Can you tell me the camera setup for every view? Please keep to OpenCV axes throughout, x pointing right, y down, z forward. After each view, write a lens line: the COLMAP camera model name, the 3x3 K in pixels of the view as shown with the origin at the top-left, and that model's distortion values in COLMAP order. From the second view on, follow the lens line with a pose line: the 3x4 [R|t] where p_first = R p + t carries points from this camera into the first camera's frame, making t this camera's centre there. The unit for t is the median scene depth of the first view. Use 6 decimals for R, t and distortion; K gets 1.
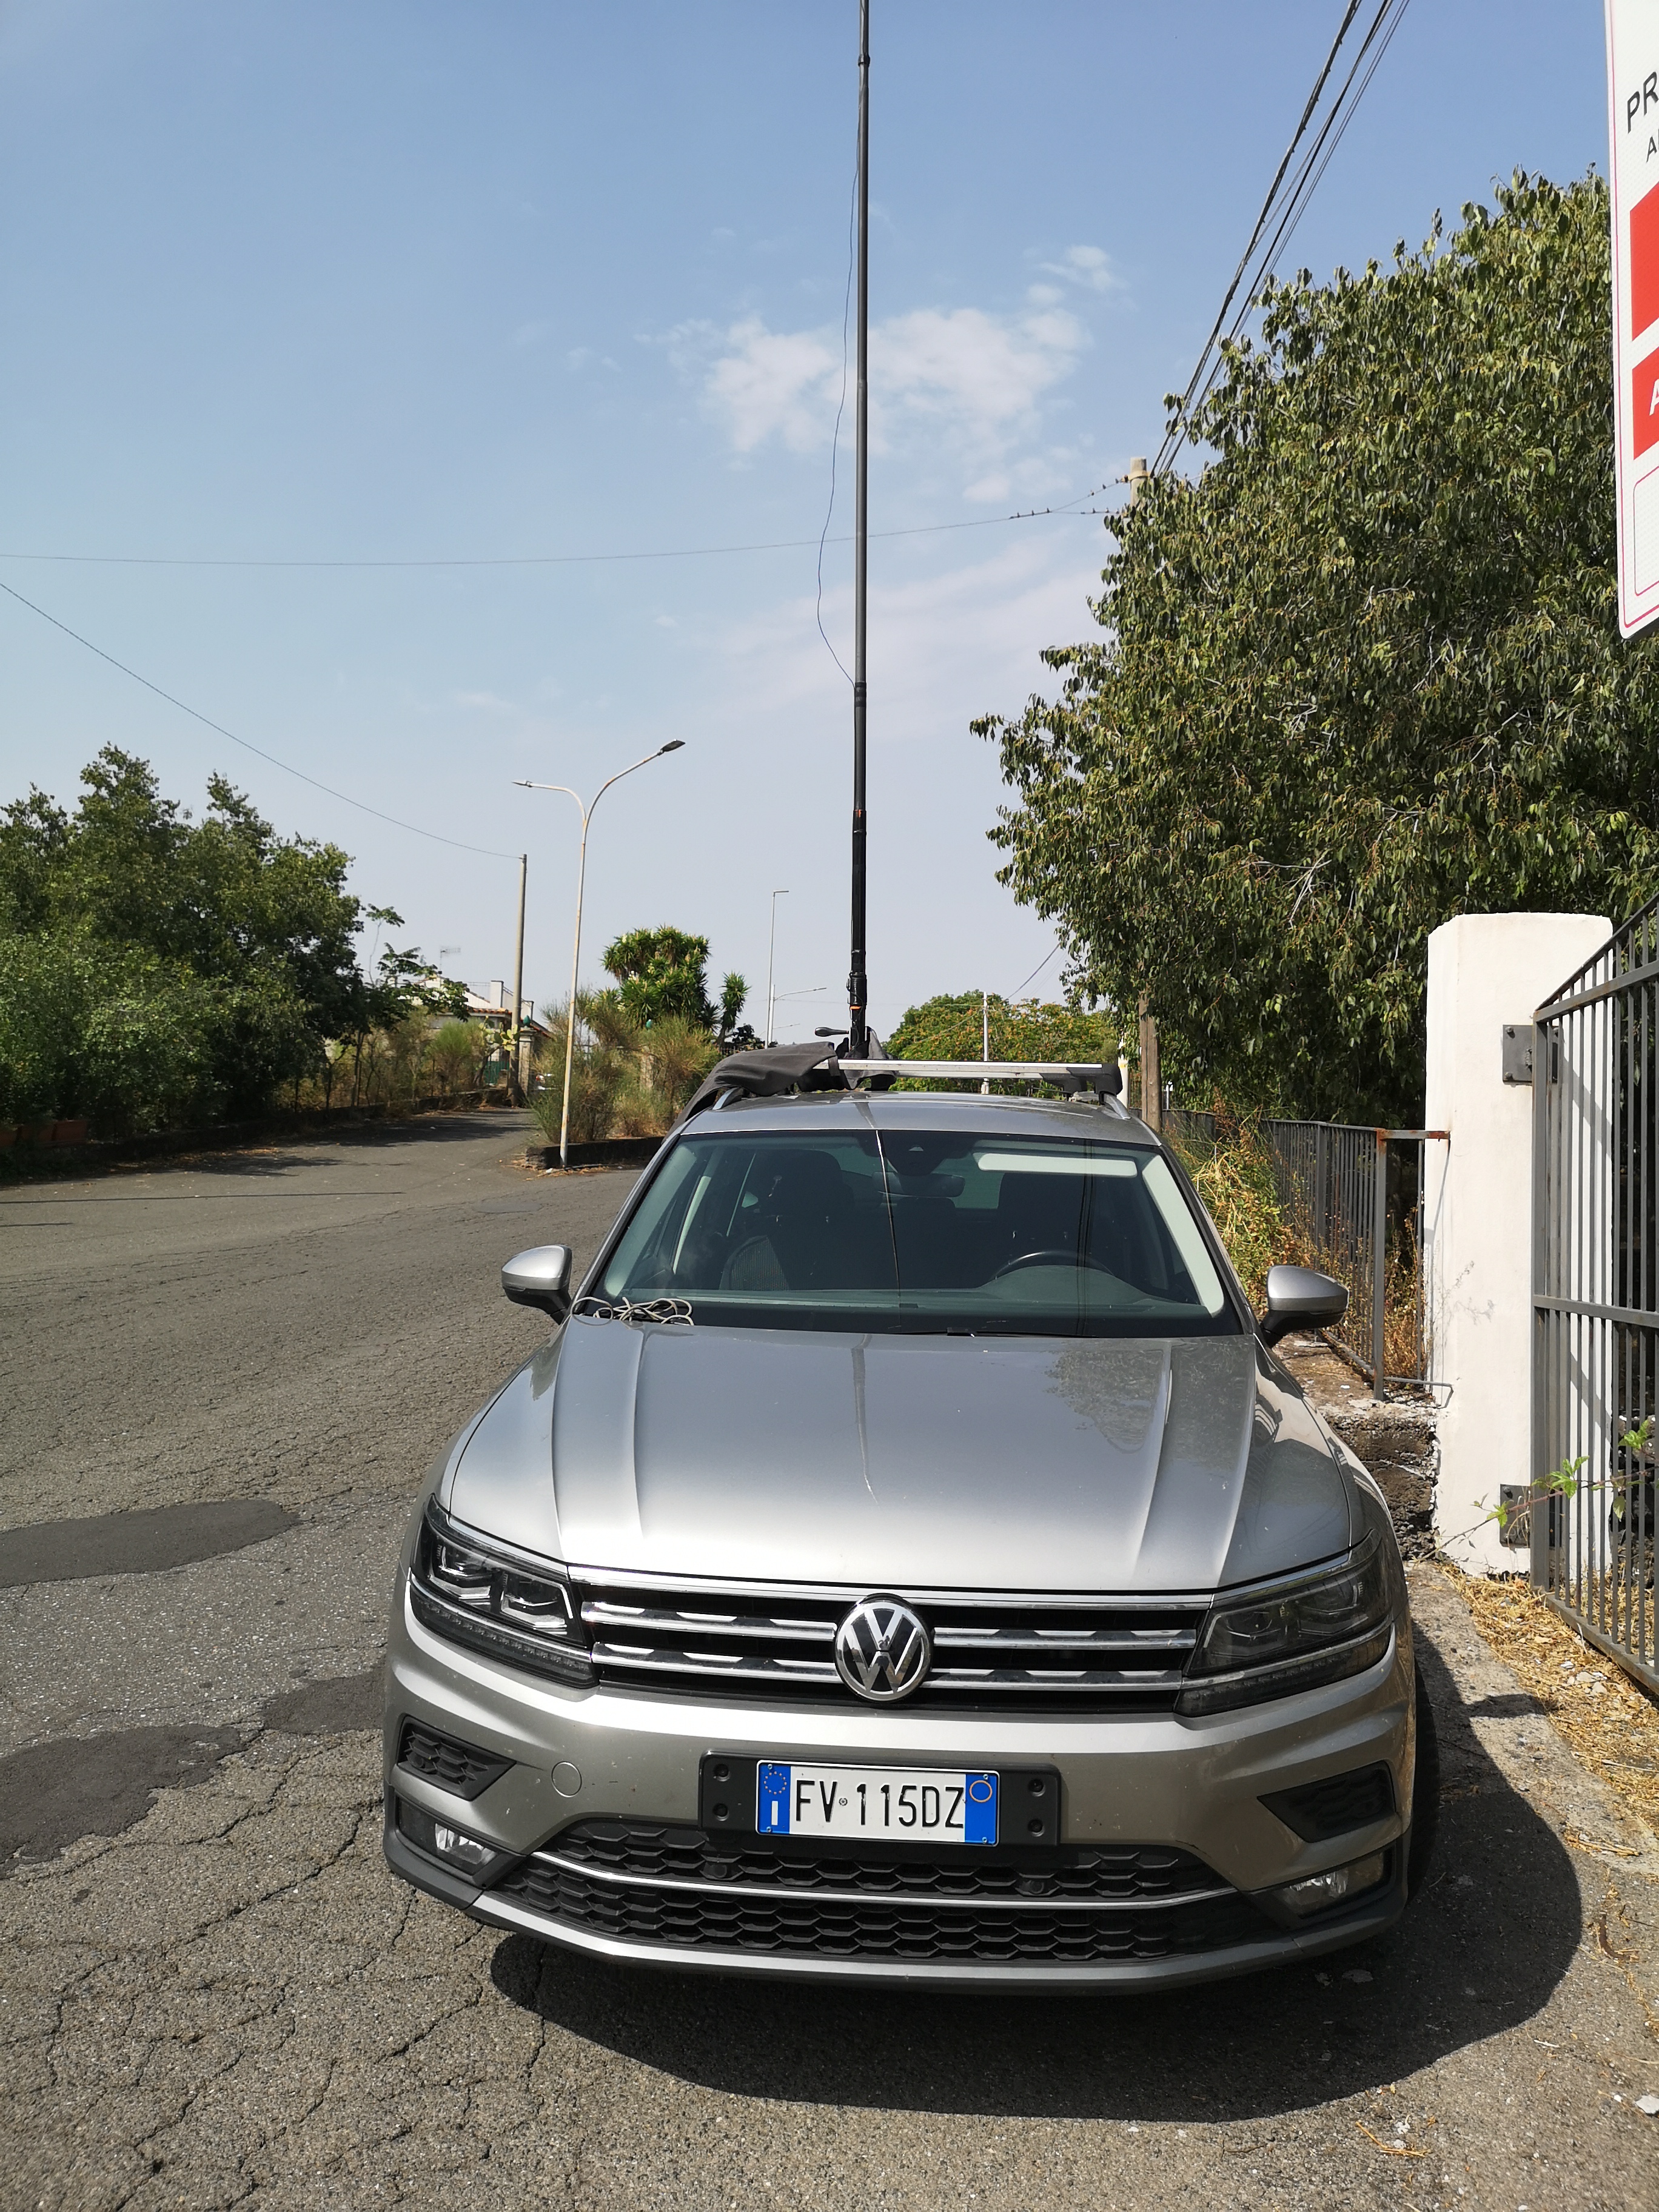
lens RADIAL K [[1722.4, 0, 830.4], [0, 1722.4, 1078.0], [0, 0, 1]] dist [0.068365, -0.107503]
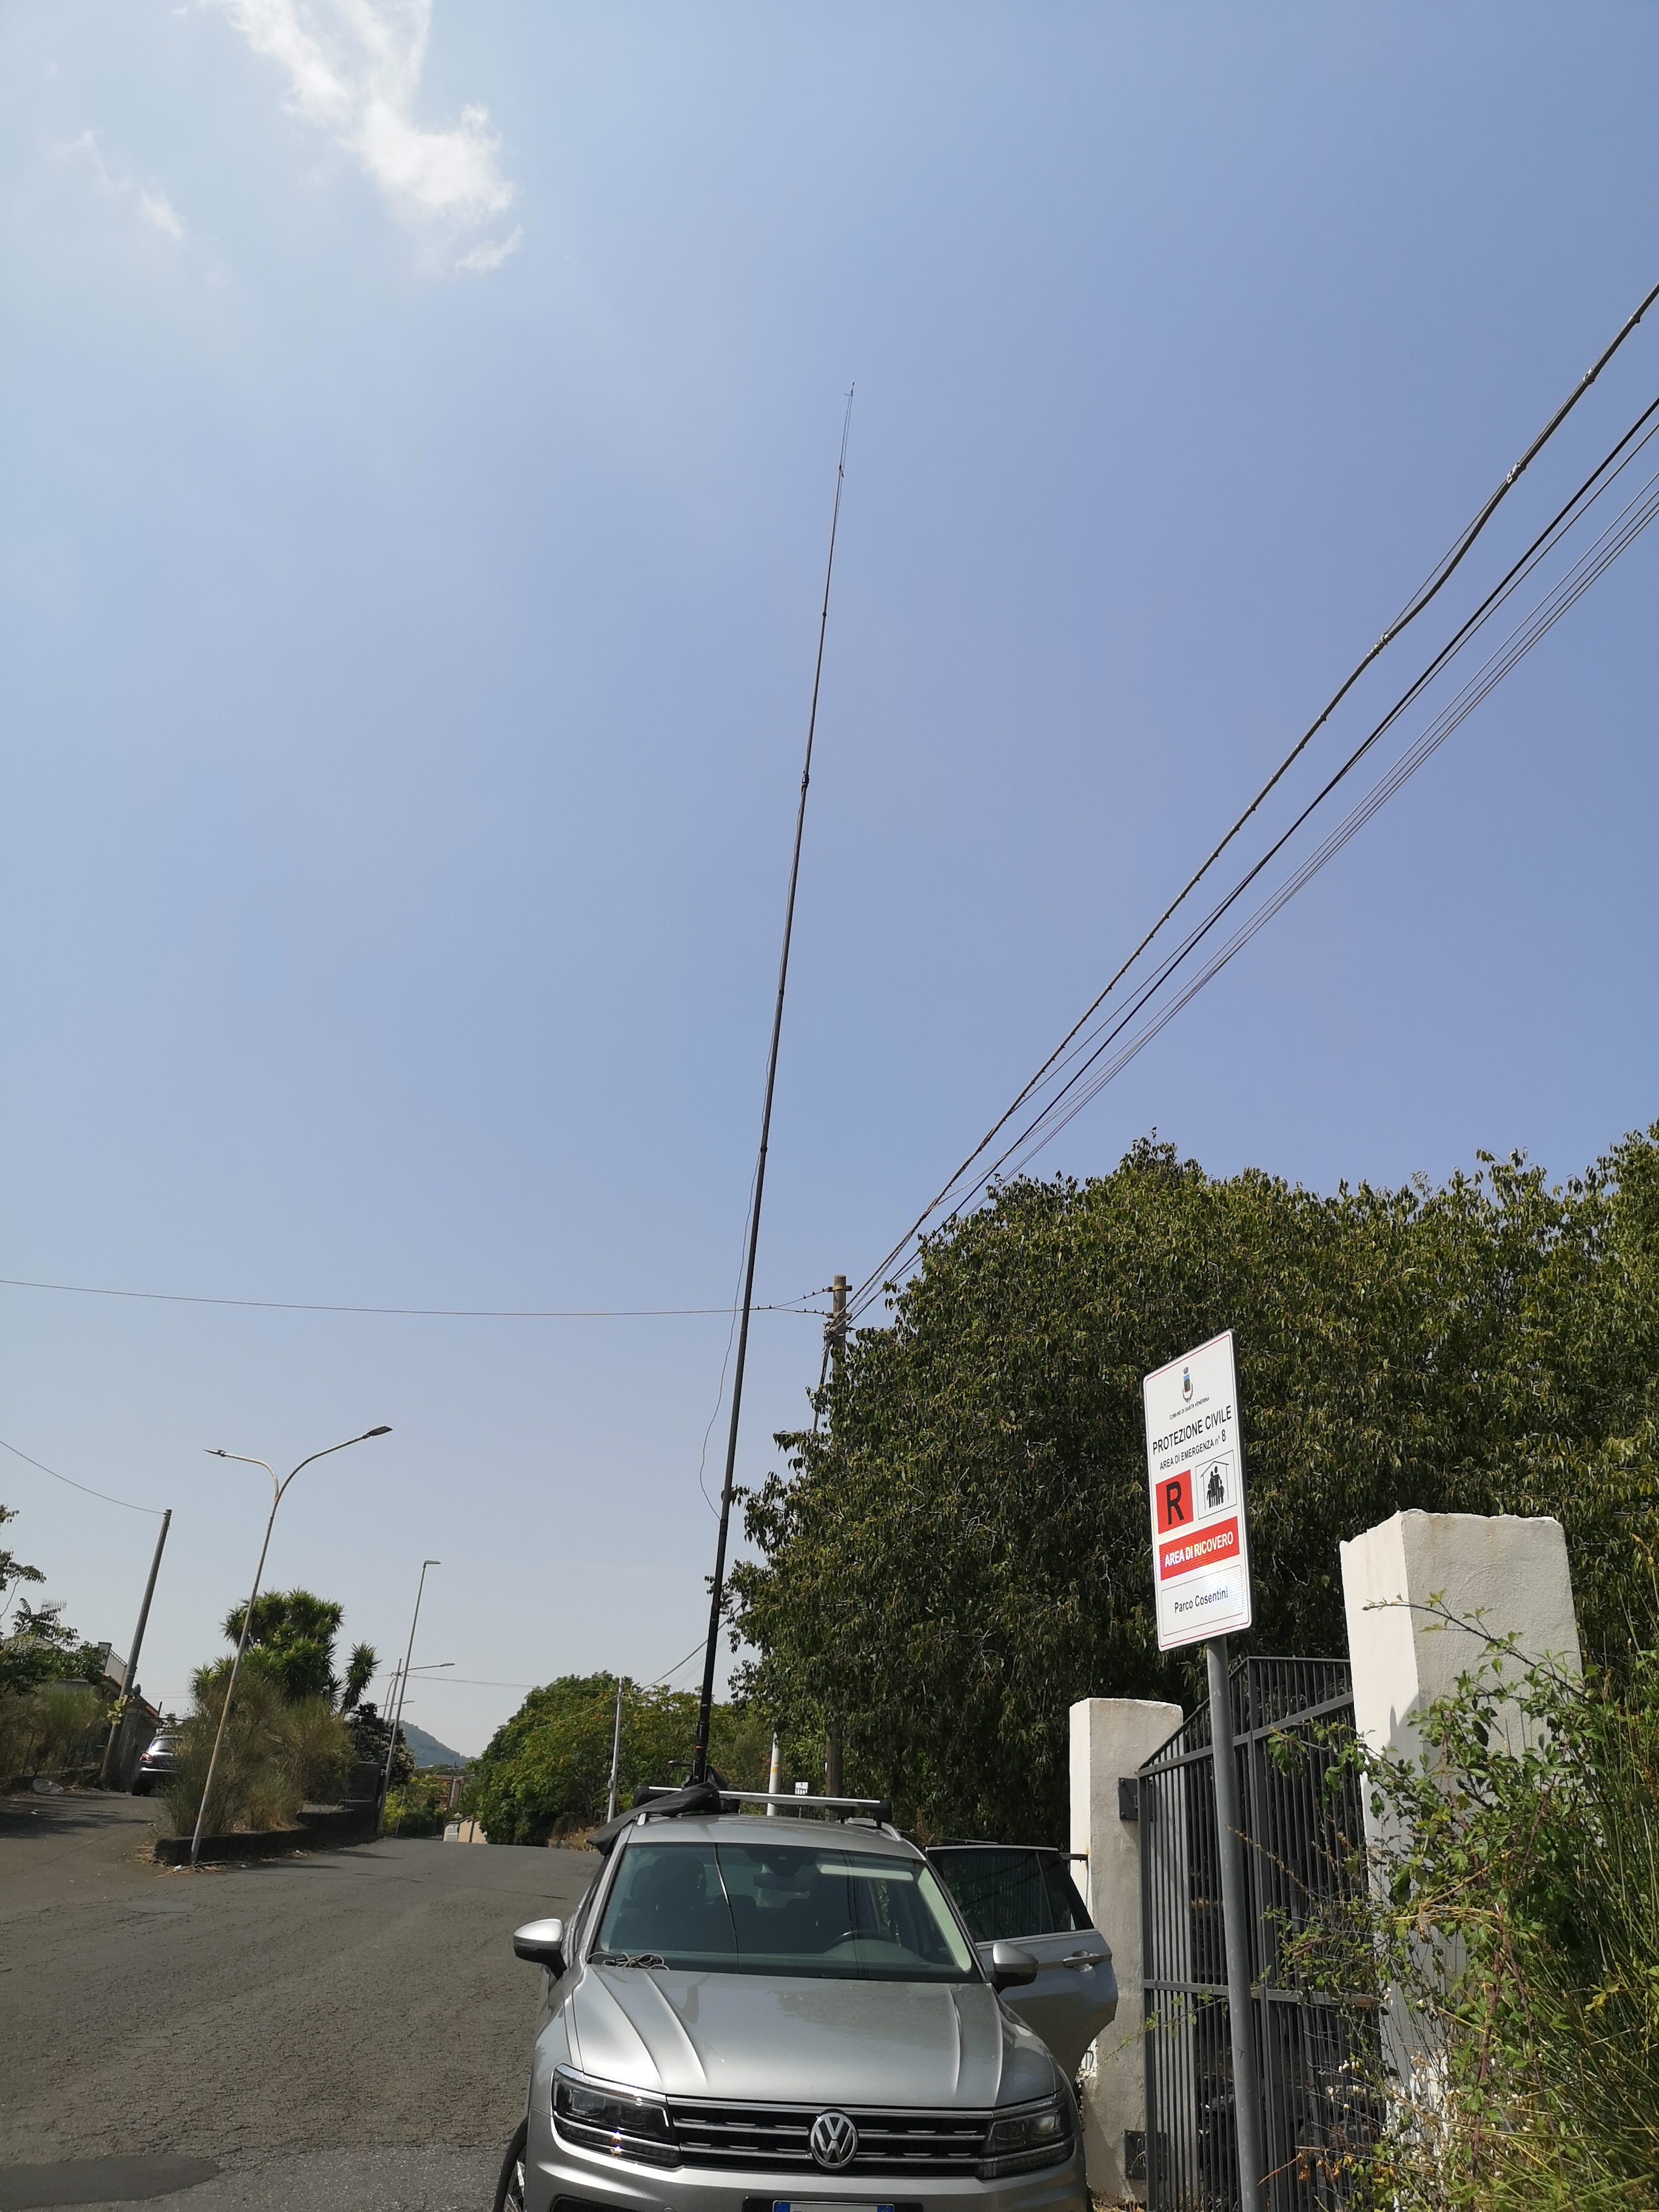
lens RADIAL K [[1701.7, 0, 829.5], [0, 1701.7, 1106.0], [0, 0, 1]] dist [0.082664, -0.100361]
pose [[0.976112, 0.111659, 0.186380, -0.162123], [-0.037112, 0.930916, -0.363342, -0.017304], [-0.214074, 0.347745, 0.912823, -0.413762]]
